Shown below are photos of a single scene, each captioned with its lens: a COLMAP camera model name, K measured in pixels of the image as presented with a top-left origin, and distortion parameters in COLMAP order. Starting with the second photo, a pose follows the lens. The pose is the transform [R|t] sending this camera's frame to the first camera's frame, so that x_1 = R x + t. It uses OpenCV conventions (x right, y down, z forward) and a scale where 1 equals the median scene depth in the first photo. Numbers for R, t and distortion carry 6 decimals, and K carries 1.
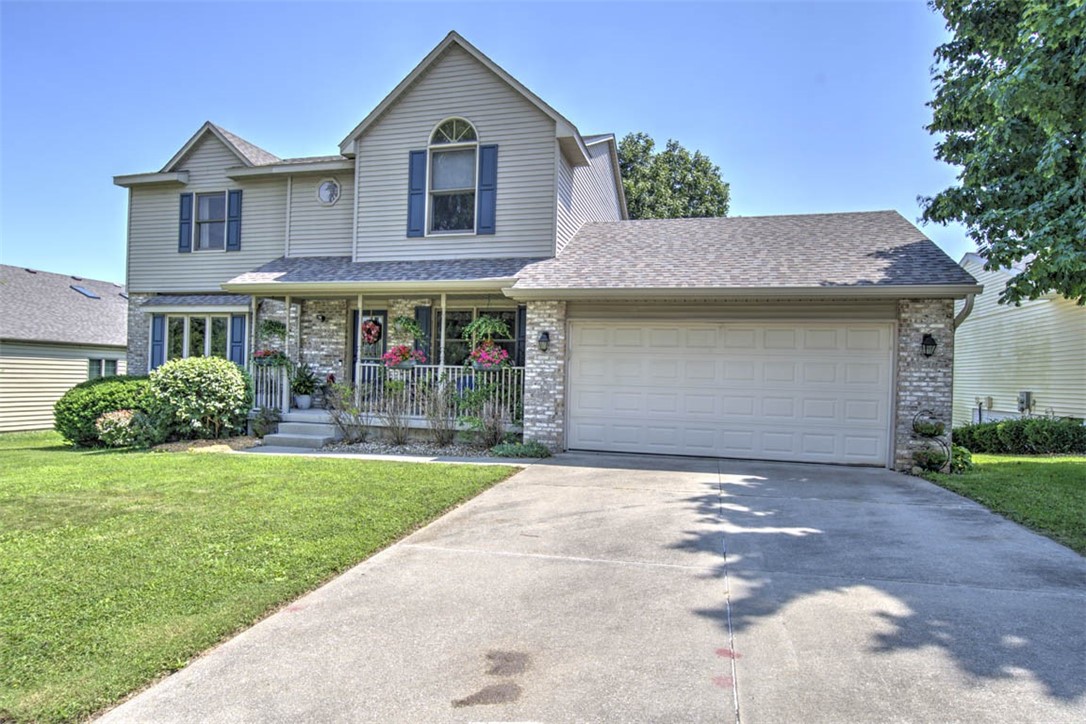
lens RADIAL K [[622.3, 0, 543.0], [0, 622.3, 362.0], [0, 0, 1]] dist [-0.002527, 0.000308]
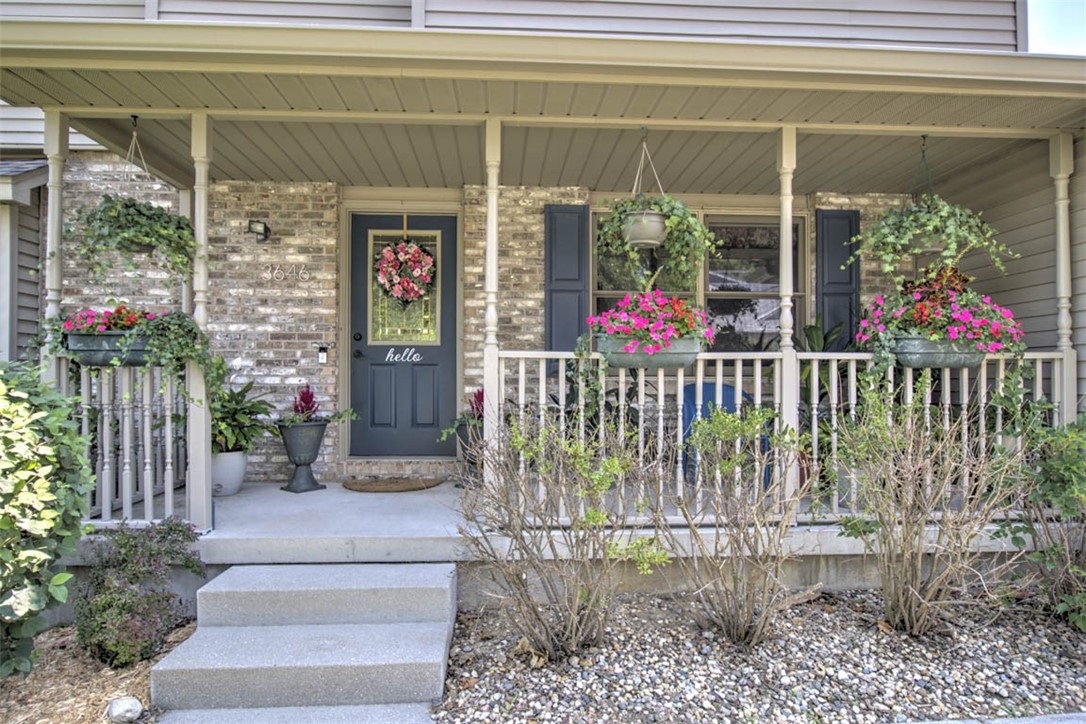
lens RADIAL K [[622.3, 0, 543.0], [0, 622.3, 362.0], [0, 0, 1]] dist [-0.002527, 0.000308]
pose [[0.948922, -0.017387, 0.315031, -0.362658], [0.017204, 0.999846, 0.003360, 0.007187], [-0.315041, 0.002232, 0.949076, 0.701188]]
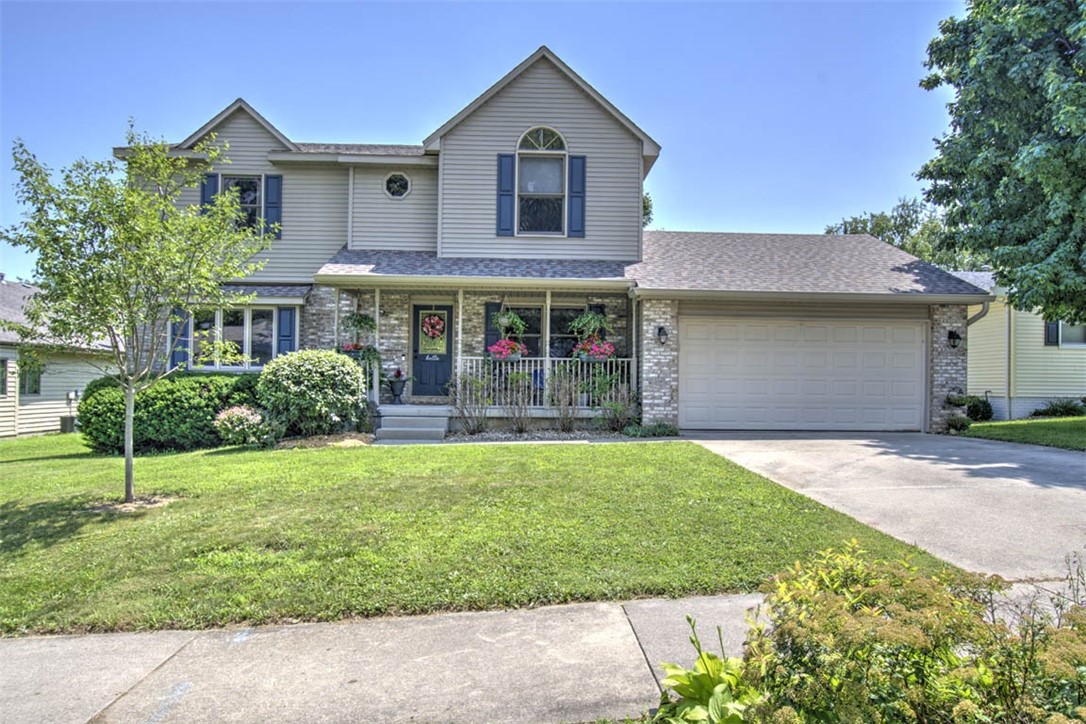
lens RADIAL K [[622.3, 0, 543.0], [0, 622.3, 362.0], [0, 0, 1]] dist [-0.002527, 0.000308]
pose [[0.956081, -0.006287, 0.293037, -0.460389], [0.007176, 0.999972, -0.001961, 0.014022], [-0.293016, 0.003978, 0.956099, -0.021472]]
